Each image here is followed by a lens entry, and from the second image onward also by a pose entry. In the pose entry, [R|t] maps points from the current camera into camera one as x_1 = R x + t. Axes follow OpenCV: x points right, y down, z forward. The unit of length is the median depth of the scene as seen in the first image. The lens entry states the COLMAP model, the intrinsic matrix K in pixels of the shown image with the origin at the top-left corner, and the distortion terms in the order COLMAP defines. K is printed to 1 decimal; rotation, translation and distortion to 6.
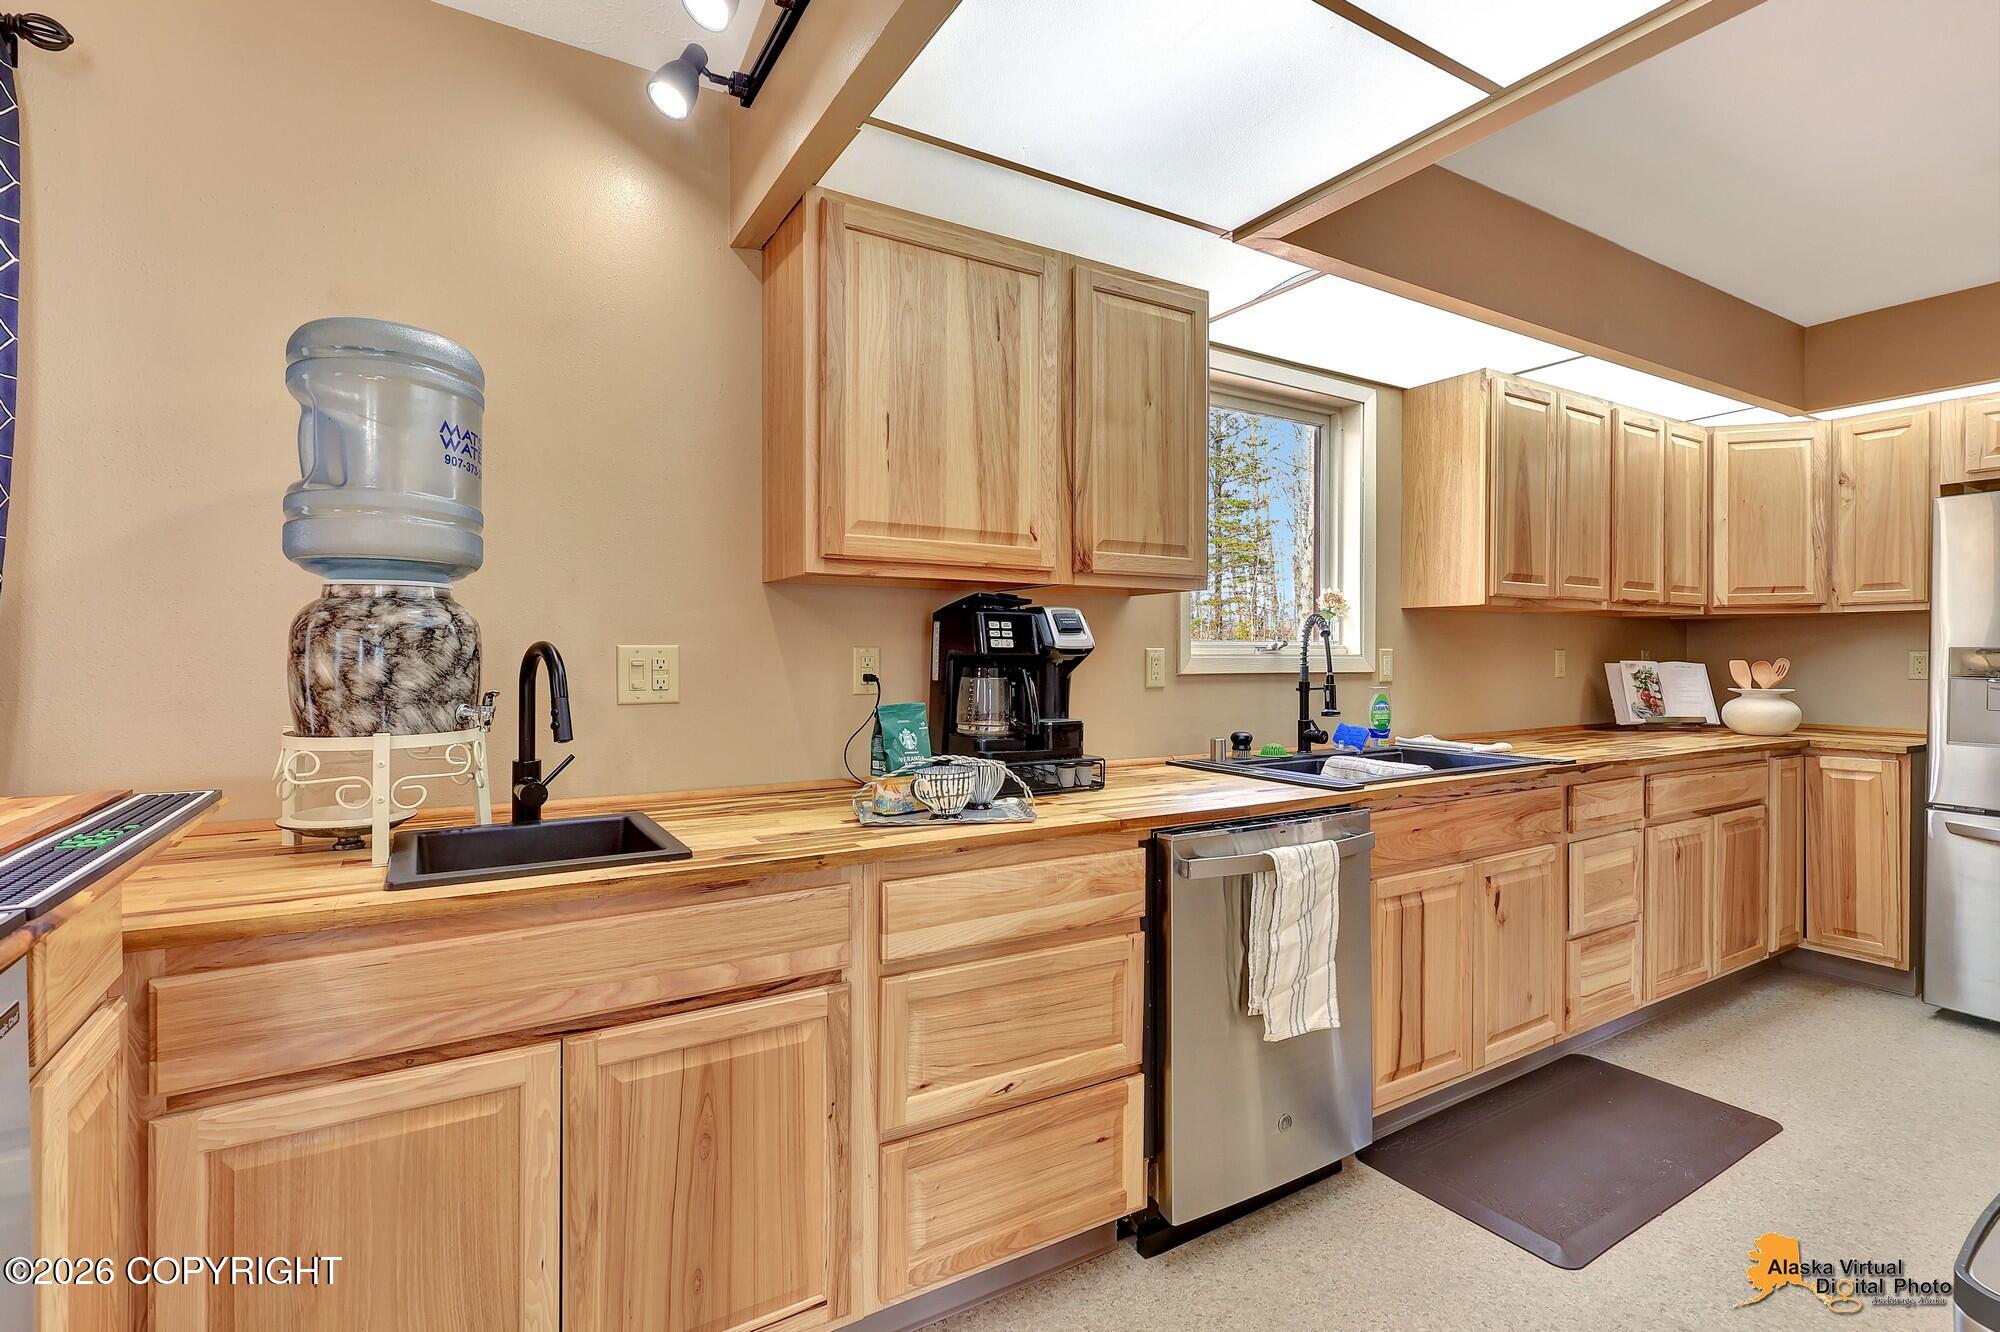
lens RADIAL K [[936.9, 0, 992.9], [0, 936.9, 660.3], [0, 0, 1]] dist [-0.001616, -0.000051]
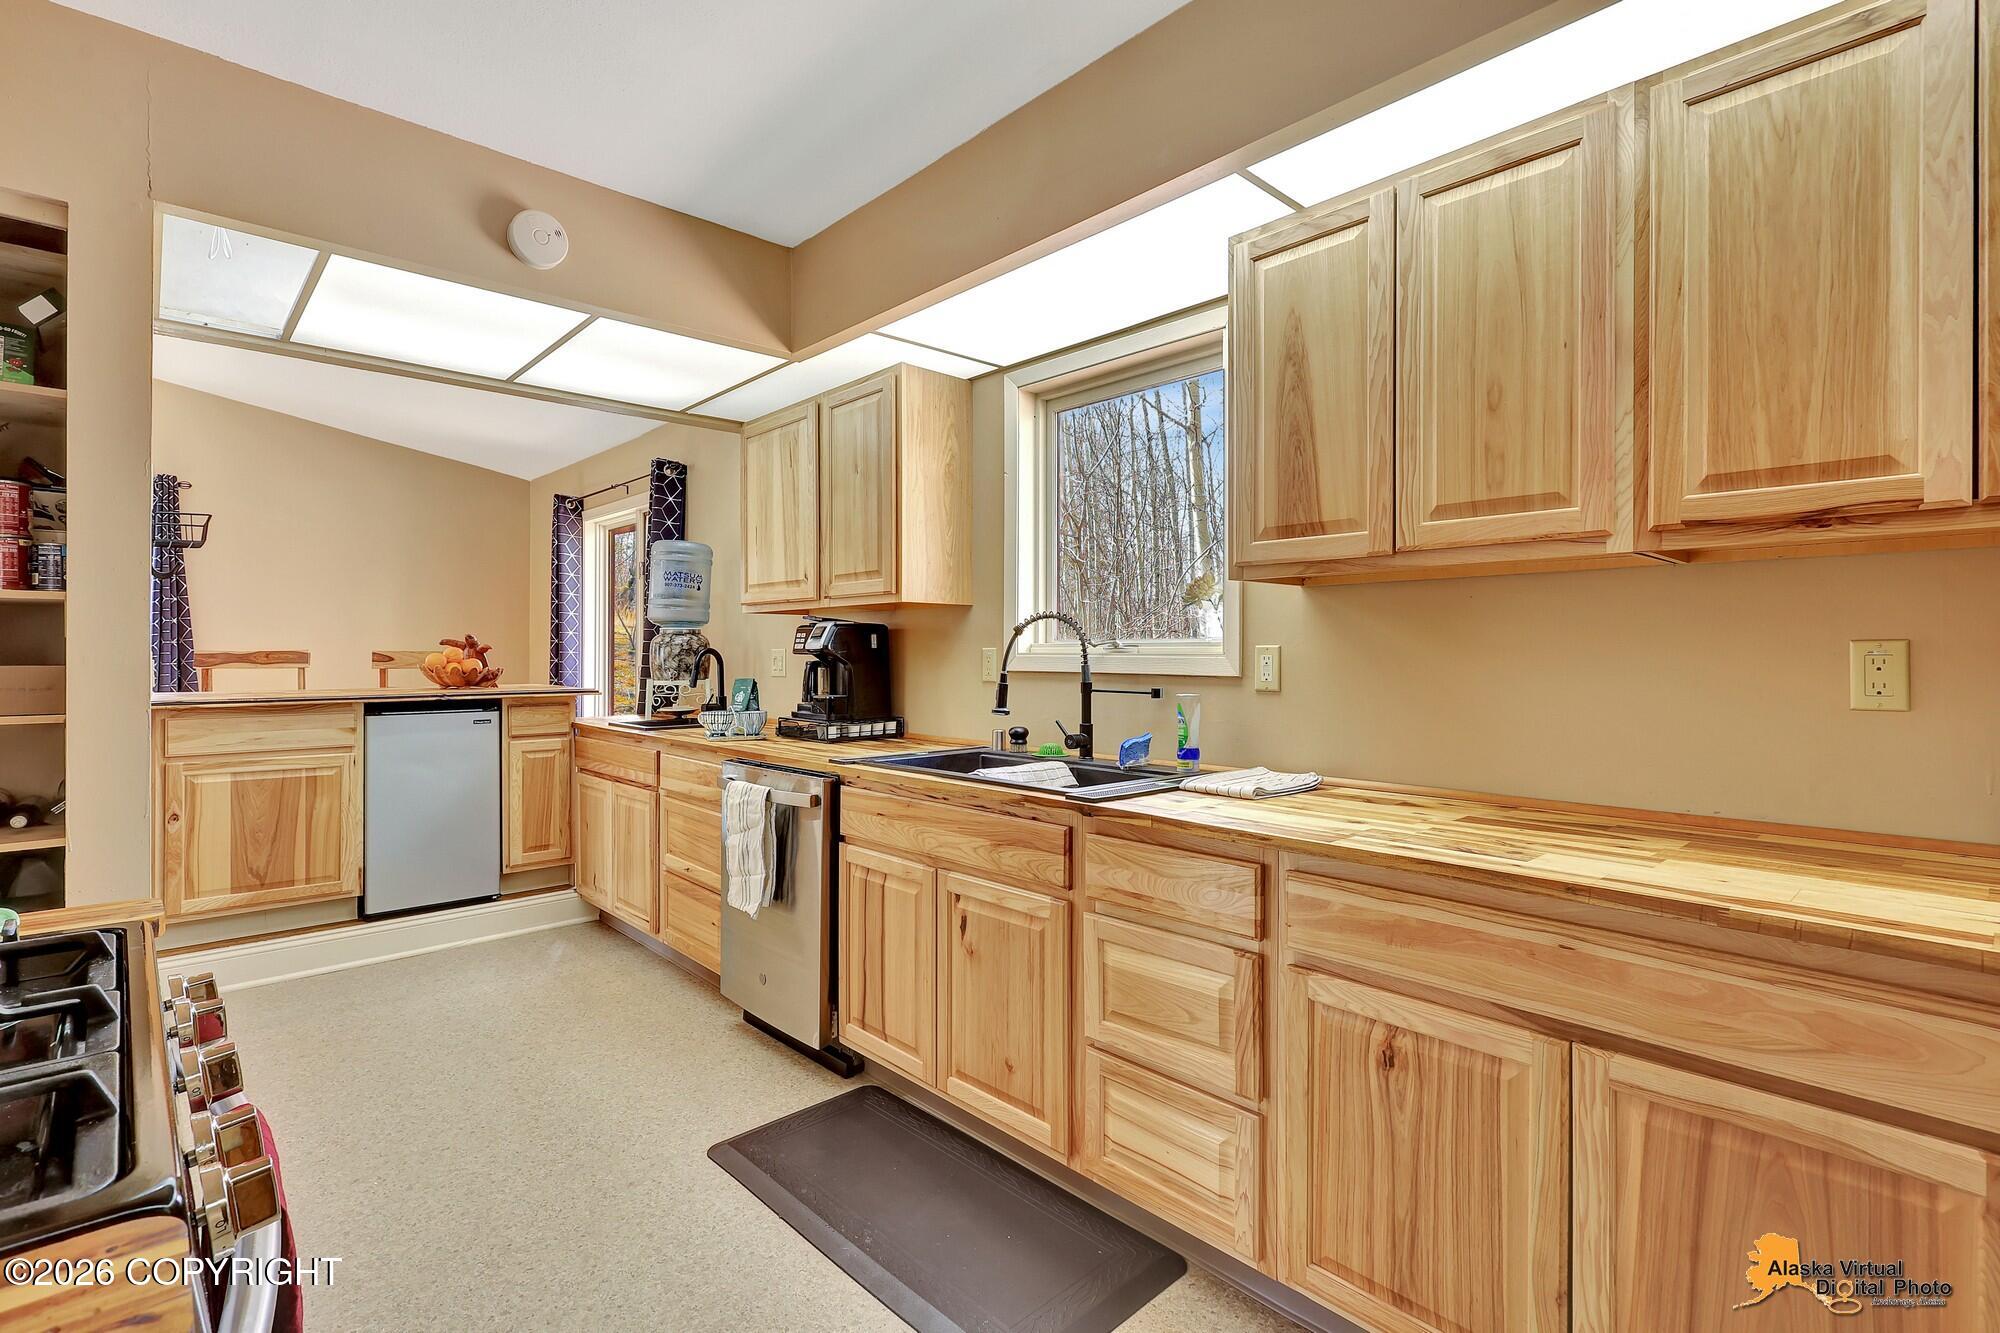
lens RADIAL K [[925.5, 0, 1002.0], [0, 925.5, 655.9], [0, 0, 1]] dist [-0.002116, -0.000017]
pose [[0.202613, 0.002553, -0.979256, 1.054448], [-0.005799, 0.999982, 0.001407, -0.003219], [0.979242, 0.005394, 0.202624, 0.634181]]
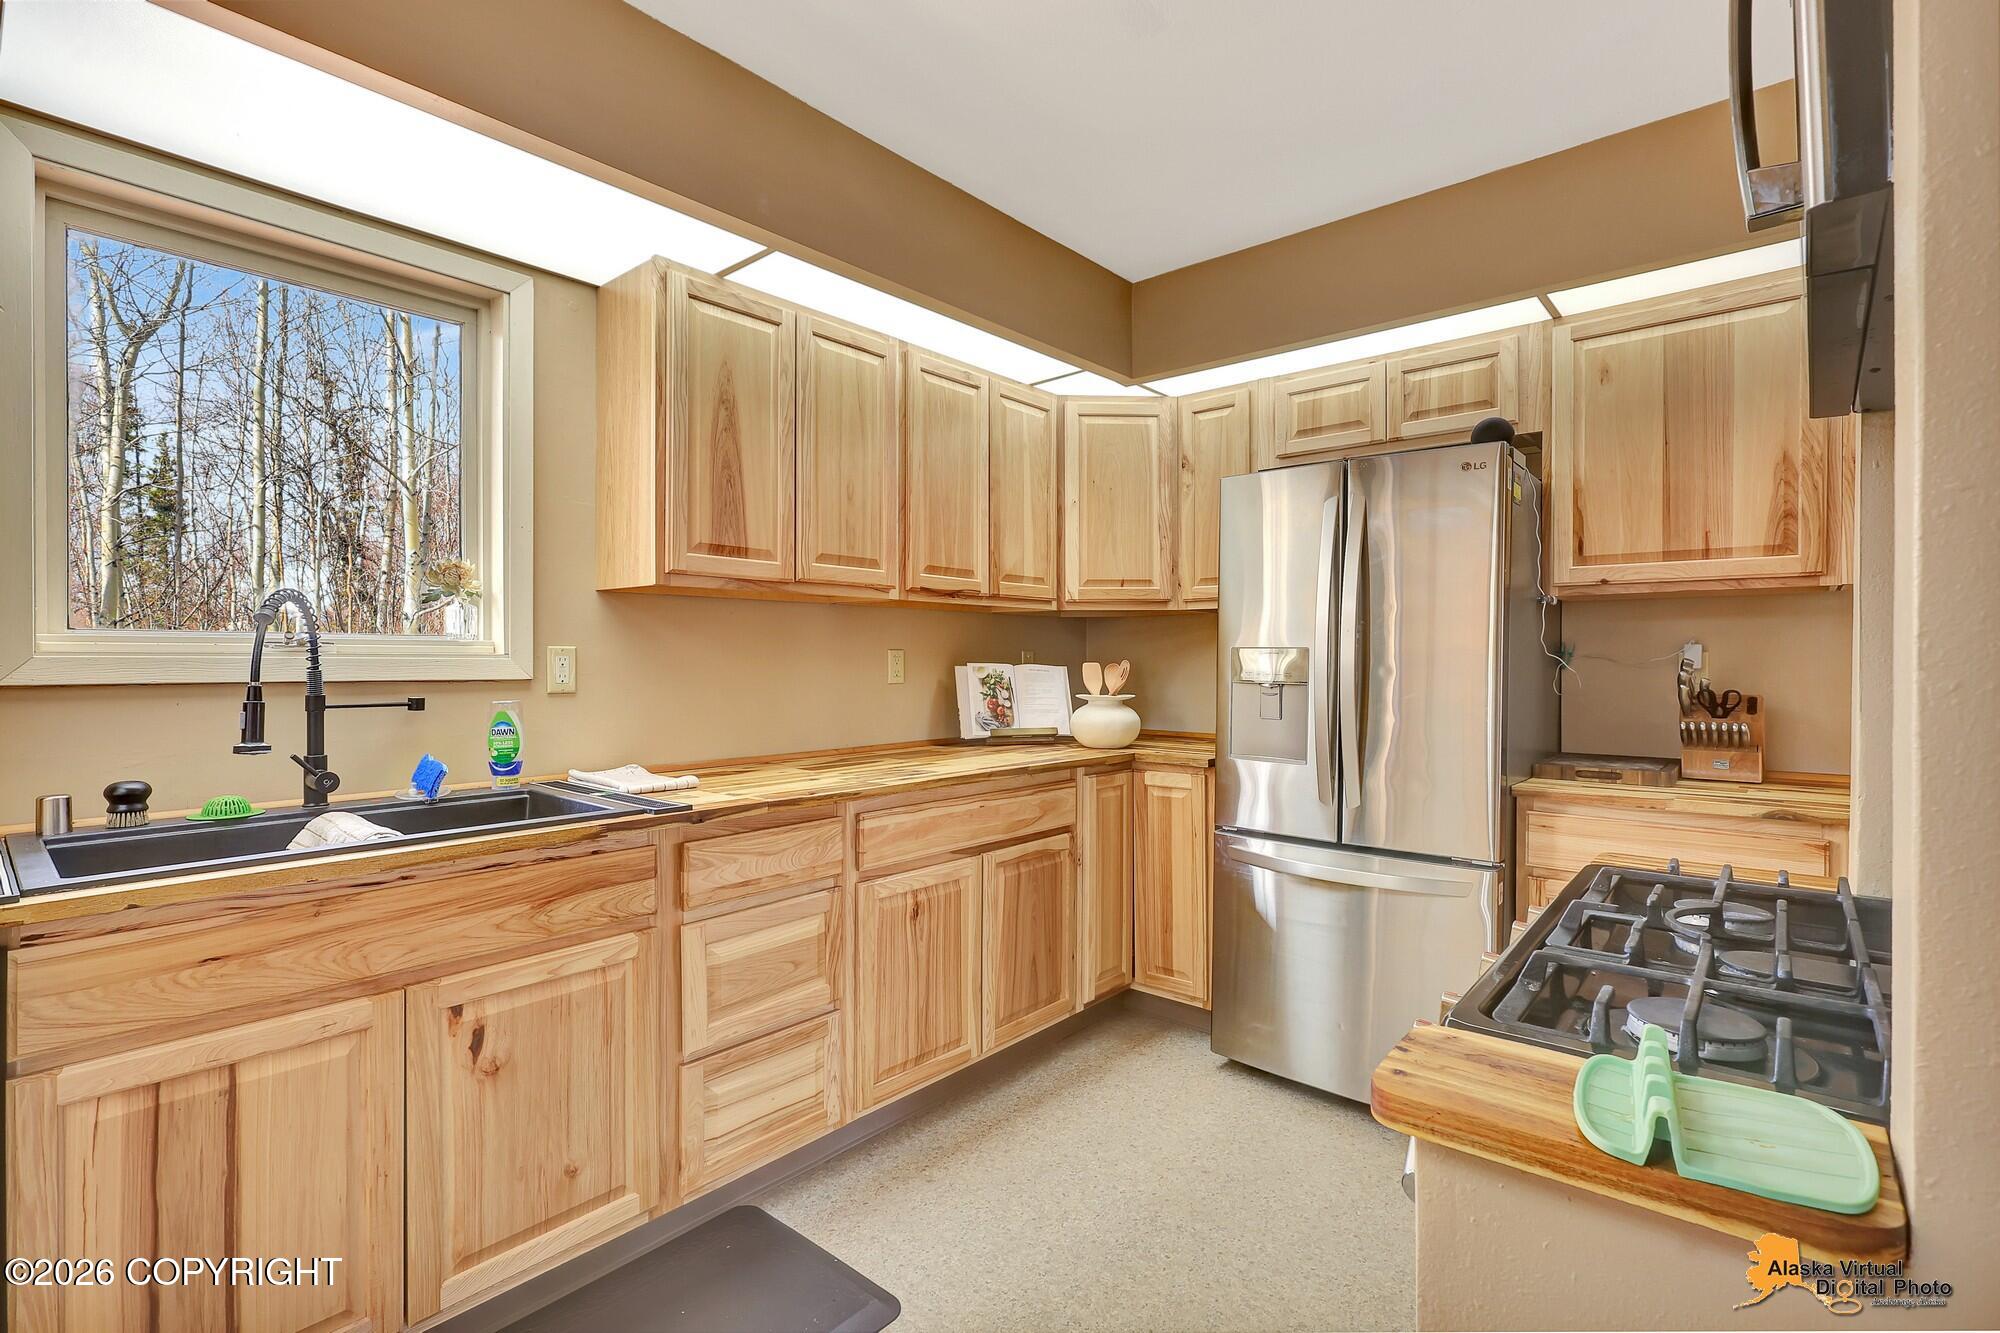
lens RADIAL K [[929.9, 0, 1000.0], [0, 929.9, 666.5], [0, 0, 1]] dist [-0.006625, 0.000168]
pose [[0.950949, -0.001052, 0.309346, 0.505756], [0.000242, 0.999996, 0.002658, 0.001496], [-0.309347, -0.002453, 0.950946, 0.219922]]
